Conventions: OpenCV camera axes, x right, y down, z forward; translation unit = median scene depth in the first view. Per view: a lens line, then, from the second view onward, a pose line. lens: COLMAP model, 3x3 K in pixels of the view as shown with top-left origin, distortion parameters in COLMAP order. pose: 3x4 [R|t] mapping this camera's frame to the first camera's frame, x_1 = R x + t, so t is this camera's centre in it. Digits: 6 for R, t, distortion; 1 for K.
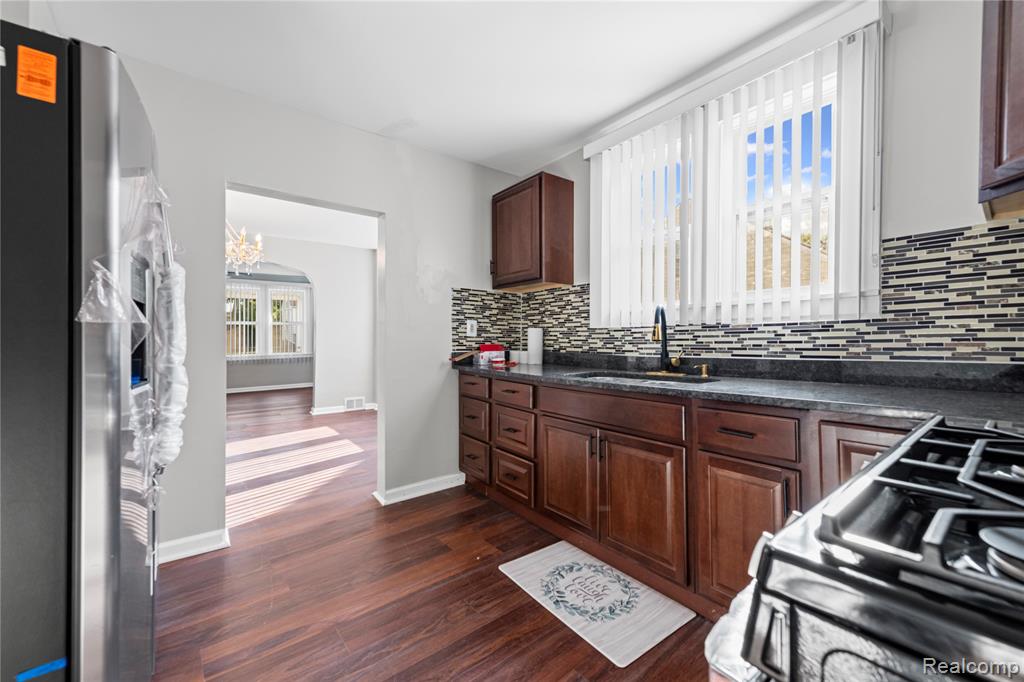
lens RADIAL K [[398.3, 0, 515.7], [0, 398.3, 336.7], [0, 0, 1]] dist [0.002432, 0.000107]
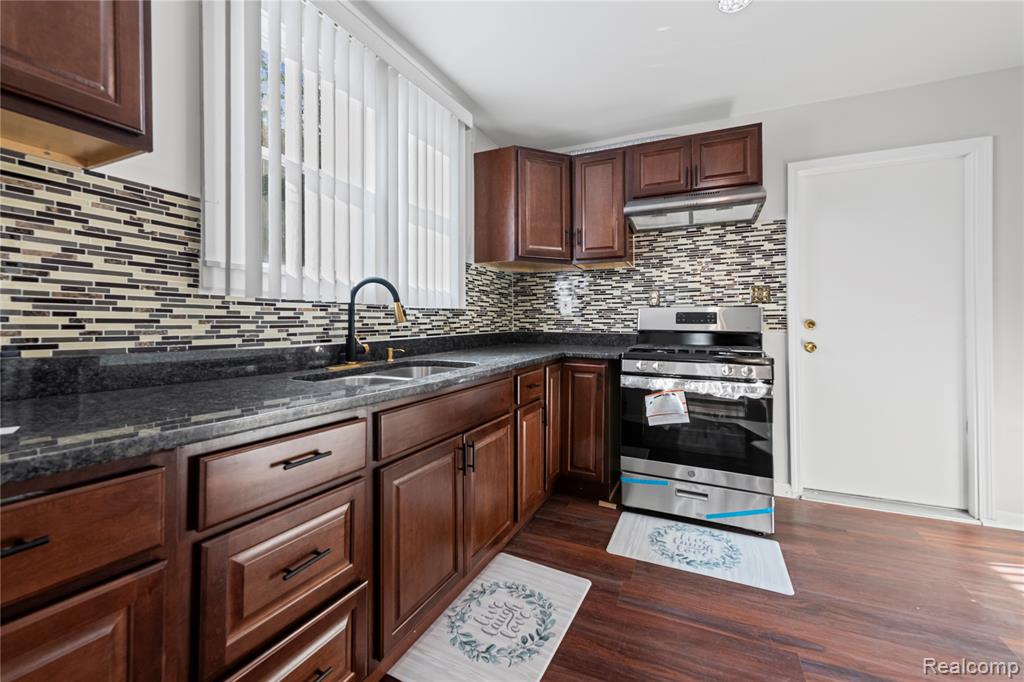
lens RADIAL K [[423.1, 0, 511.5], [0, 423.1, 323.7], [0, 0, 1]] dist [-0.000041, -0.000012]
pose [[-0.441337, 0.007745, 0.897308, -0.494374], [0.000035, 0.999963, -0.008613, 0.020352], [-0.897342, -0.003770, -0.441320, 1.093767]]
